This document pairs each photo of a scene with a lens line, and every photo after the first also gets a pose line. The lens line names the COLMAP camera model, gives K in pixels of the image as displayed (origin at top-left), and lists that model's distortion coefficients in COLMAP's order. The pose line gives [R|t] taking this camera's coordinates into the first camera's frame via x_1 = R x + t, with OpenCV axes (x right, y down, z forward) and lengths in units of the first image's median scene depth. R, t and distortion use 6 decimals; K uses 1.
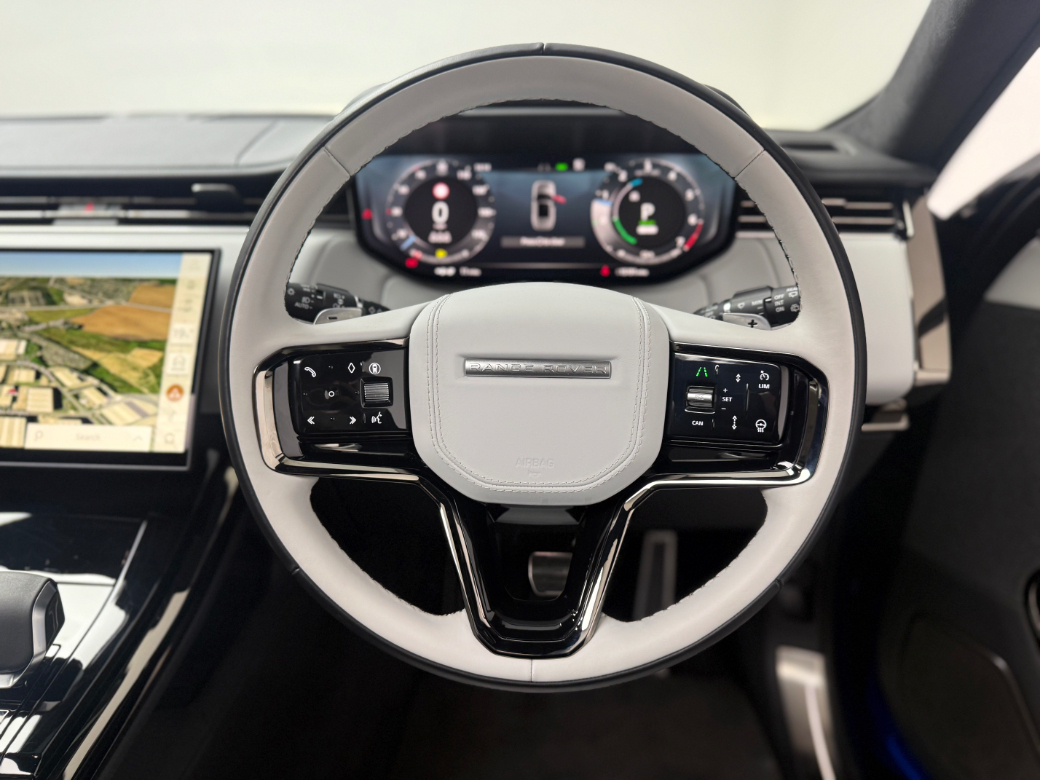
lens RADIAL K [[748.8, 0, 520.0], [0, 748.8, 390.0], [0, 0, 1]] dist [0.129919, -0.162969]
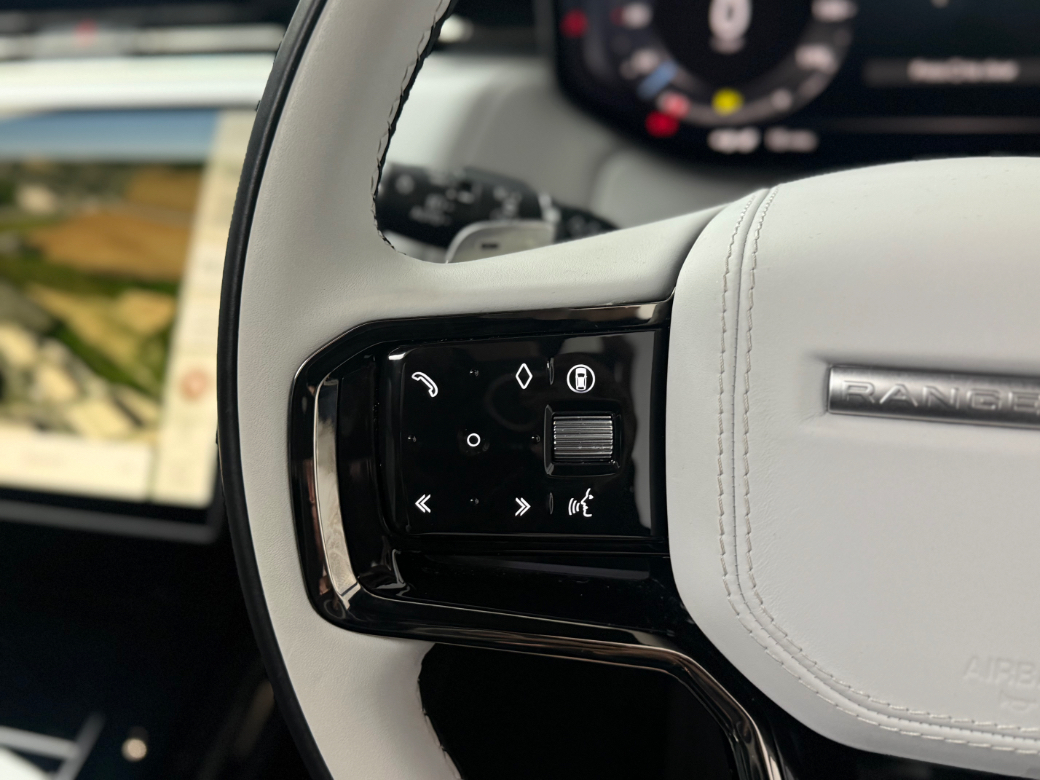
lens RADIAL K [[1136.6, 0, 520.0], [0, 1136.6, 390.0], [0, 0, 1]] dist [0.198514, -0.522983]
pose [[0.972486, 0.045975, -0.228379, -0.071006], [-0.036155, 0.998240, 0.047001, -0.040247], [0.230138, -0.037451, 0.972437, 0.333607]]
